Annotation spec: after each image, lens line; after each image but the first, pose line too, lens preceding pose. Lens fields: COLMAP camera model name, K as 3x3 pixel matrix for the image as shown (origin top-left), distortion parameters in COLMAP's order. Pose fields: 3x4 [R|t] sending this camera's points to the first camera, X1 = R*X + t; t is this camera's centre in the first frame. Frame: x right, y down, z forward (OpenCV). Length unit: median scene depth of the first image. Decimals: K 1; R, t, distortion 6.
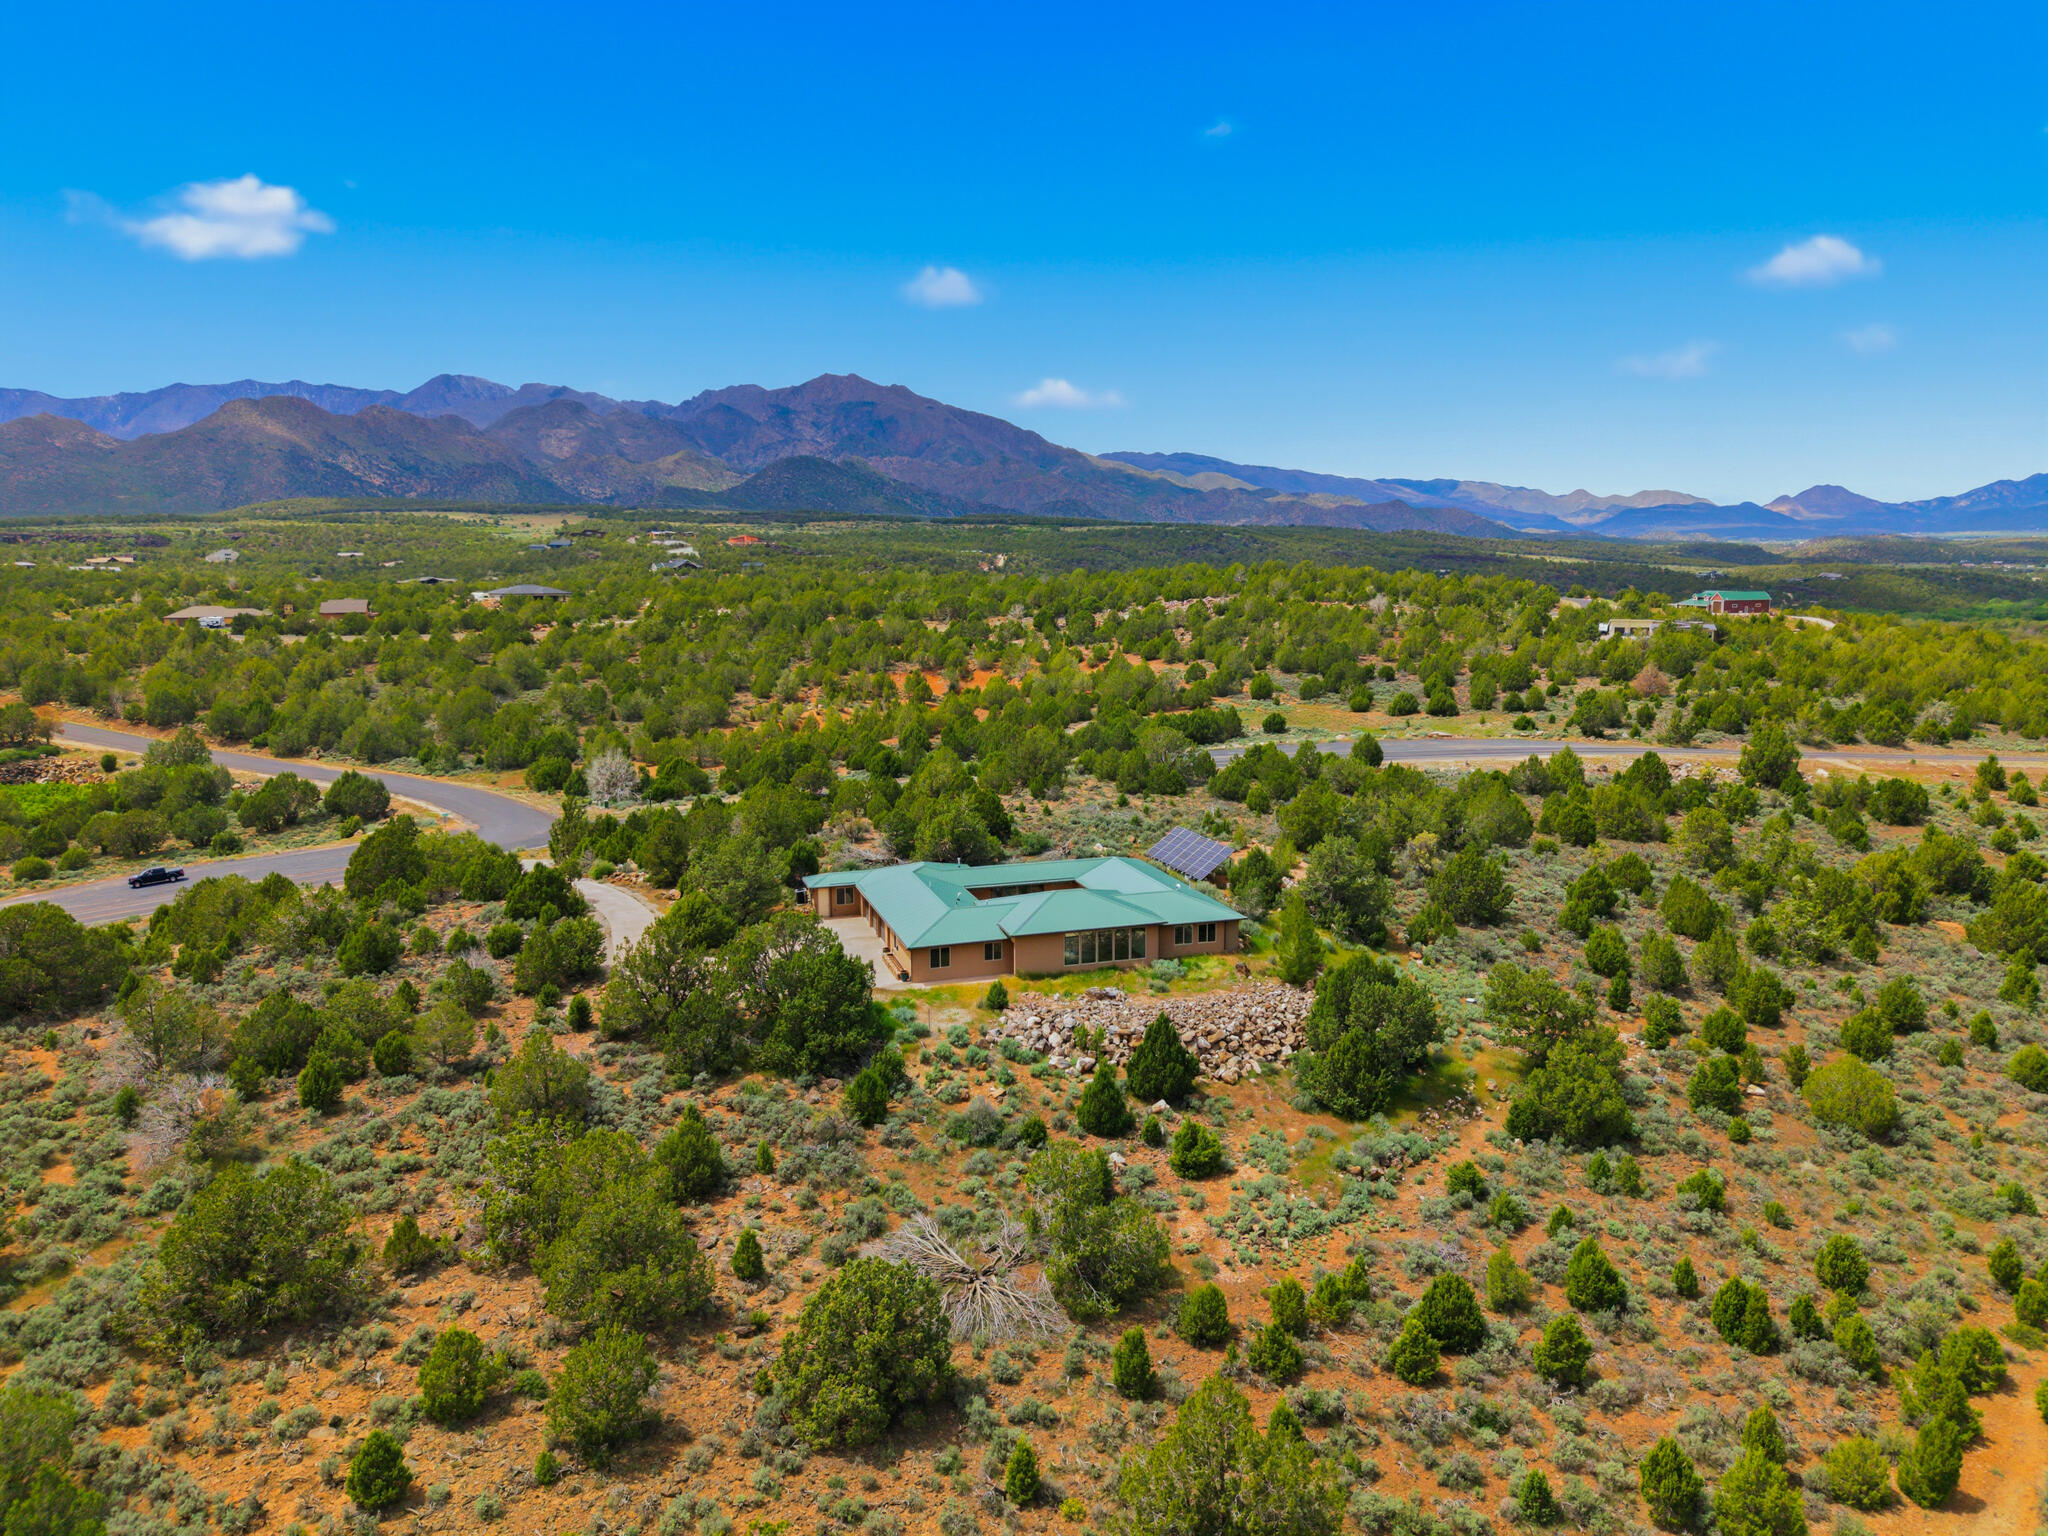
lens RADIAL K [[1374.5, 0, 1024.0], [0, 1374.5, 768.0], [0, 0, 1]] dist [0.077301, -0.125125]
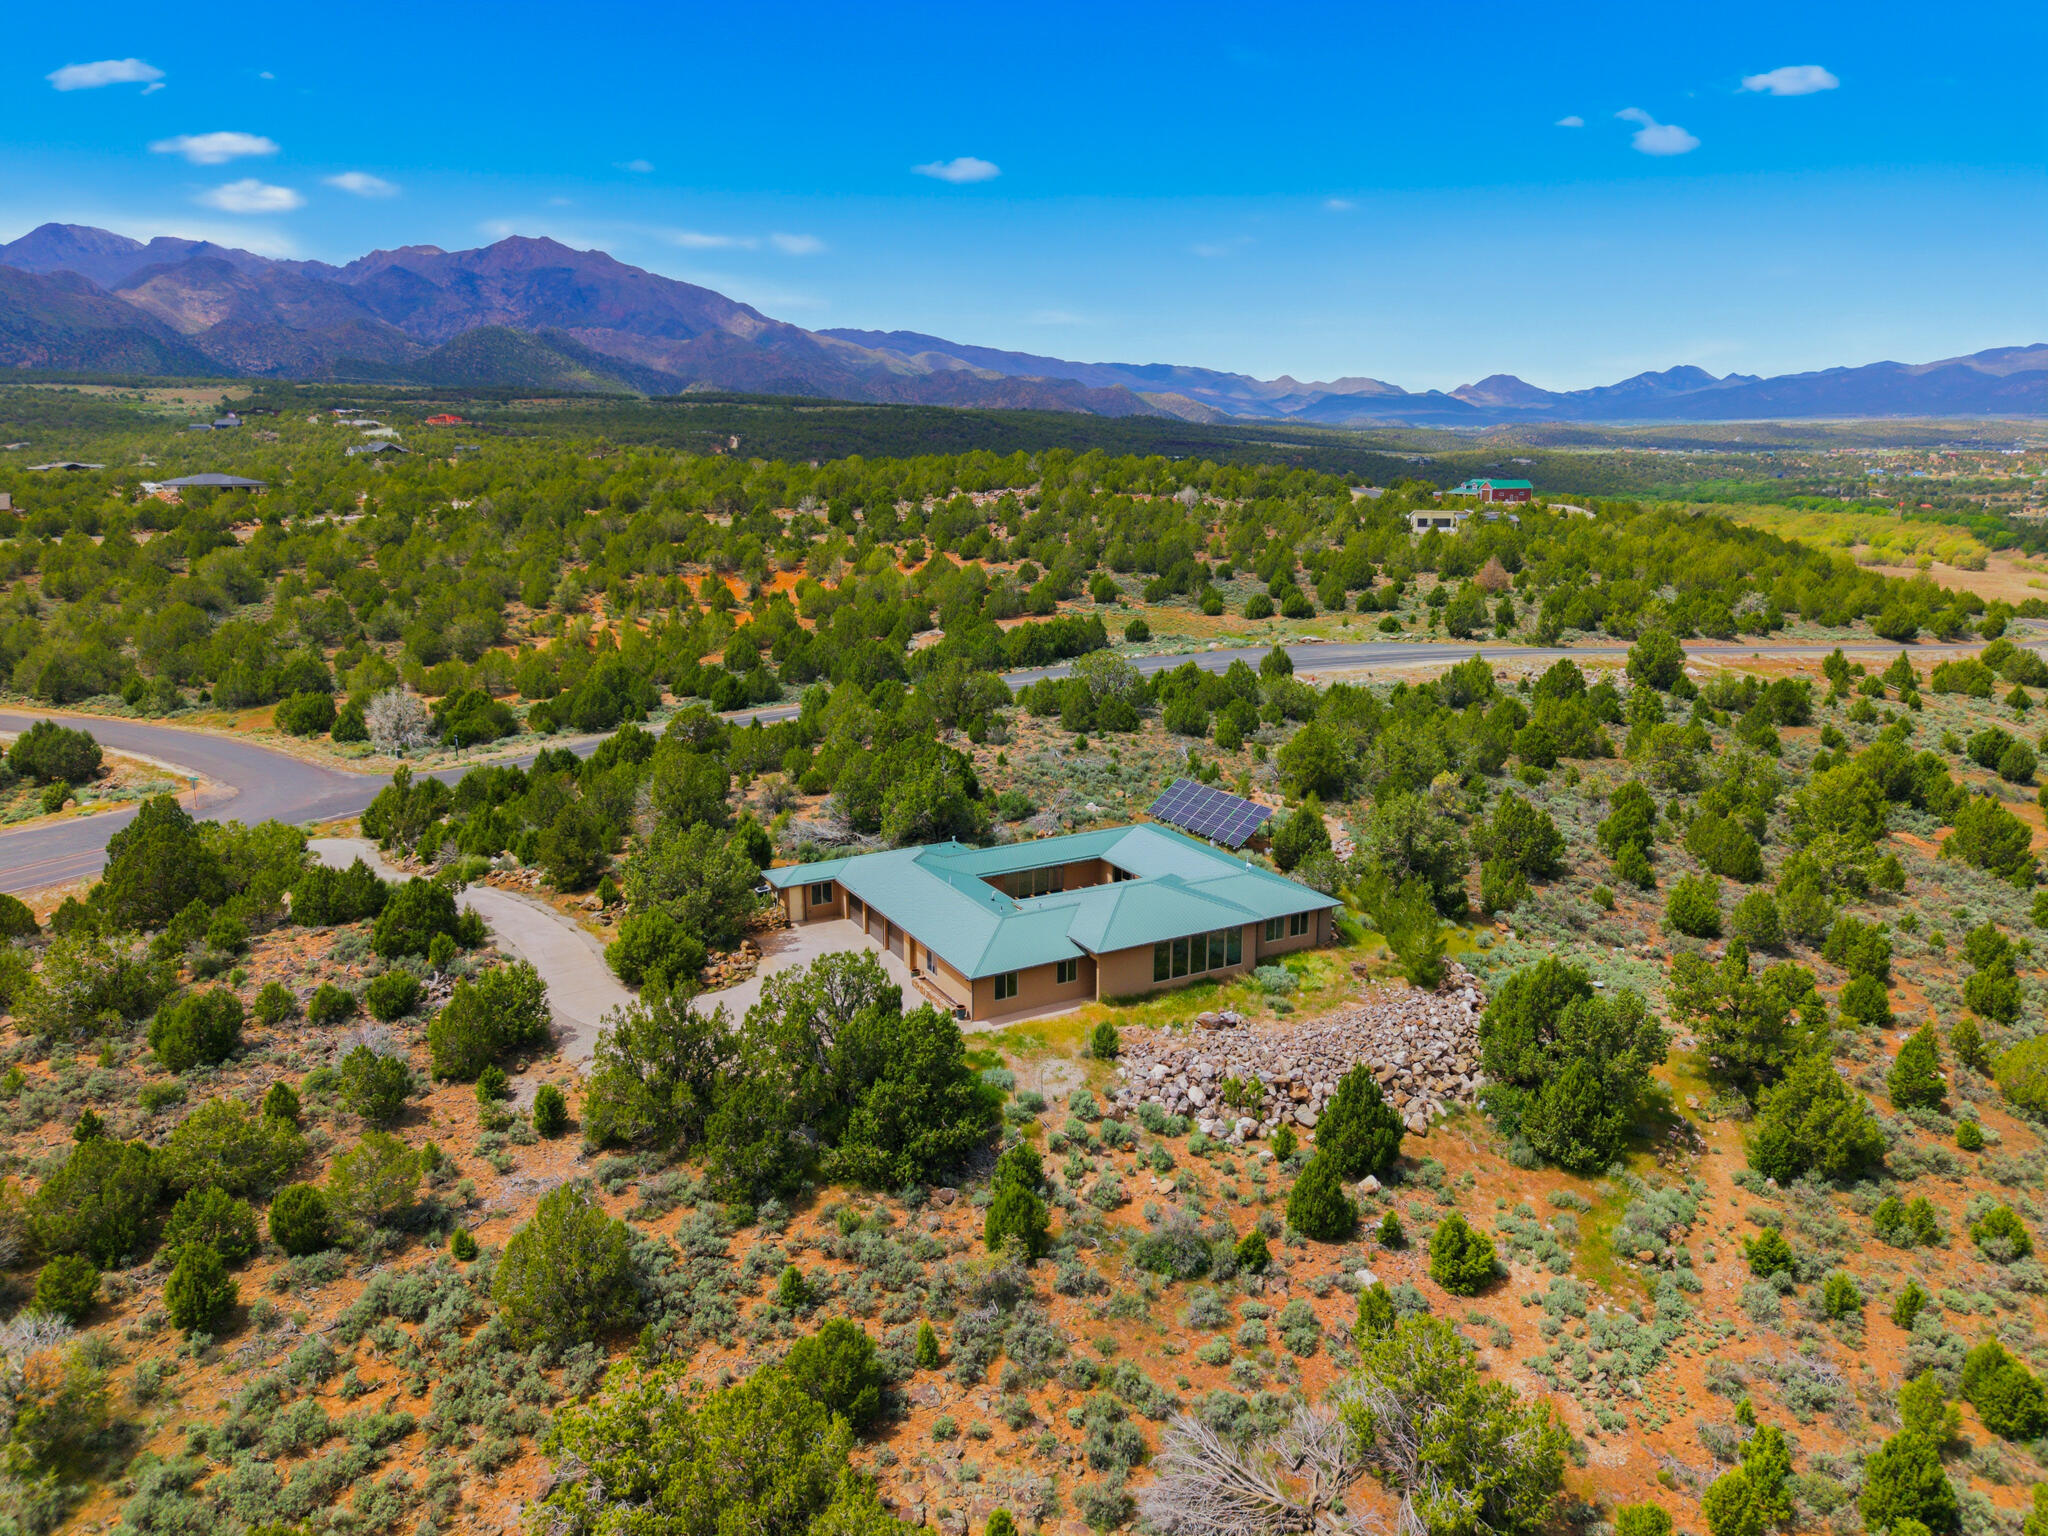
lens RADIAL K [[1371.5, 0, 1027.7], [0, 1371.5, 773.9], [0, 0, 1]] dist [0.037537, -0.040215]
pose [[0.979701, -0.043443, 0.195702, -0.085793], [0.026349, 0.995672, 0.089120, -0.022474], [-0.198726, -0.082154, 0.976606, 0.108424]]
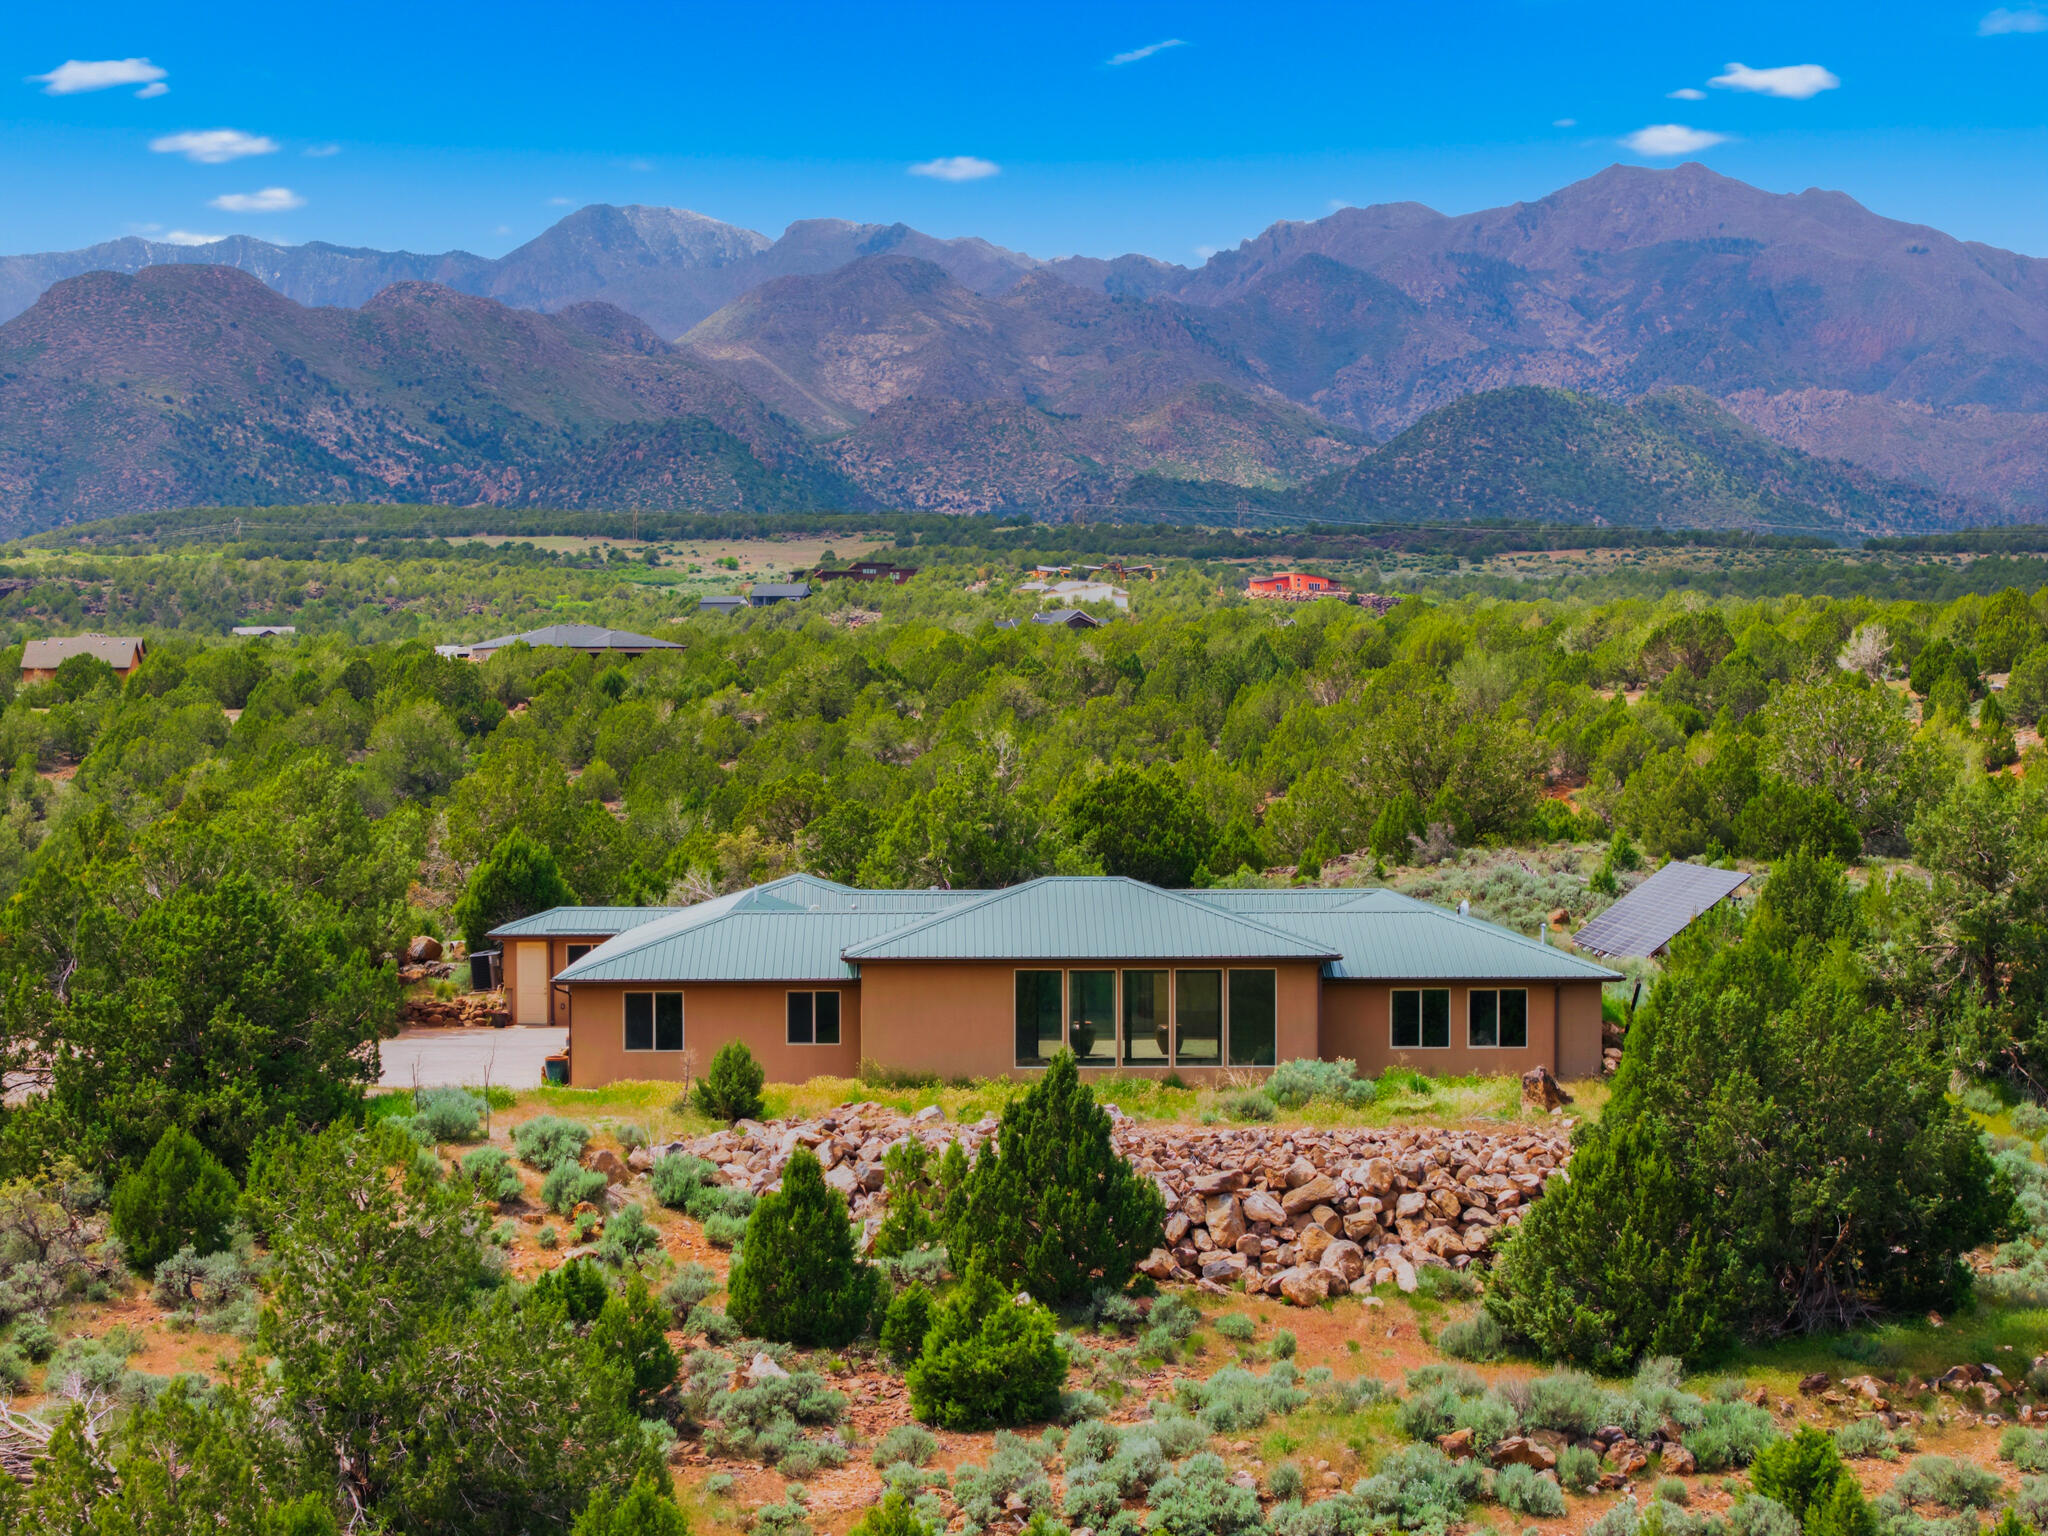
lens RADIAL K [[4163.1, 0, 1024.0], [0, 4163.1, 768.0], [0, 0, 1]] dist [-0.402775, 2.993209]
pose [[0.959332, 0.007712, -0.282174, 0.140045], [-0.045916, 0.990577, -0.129031, 0.089587], [0.278520, 0.136739, 0.950647, 0.012560]]
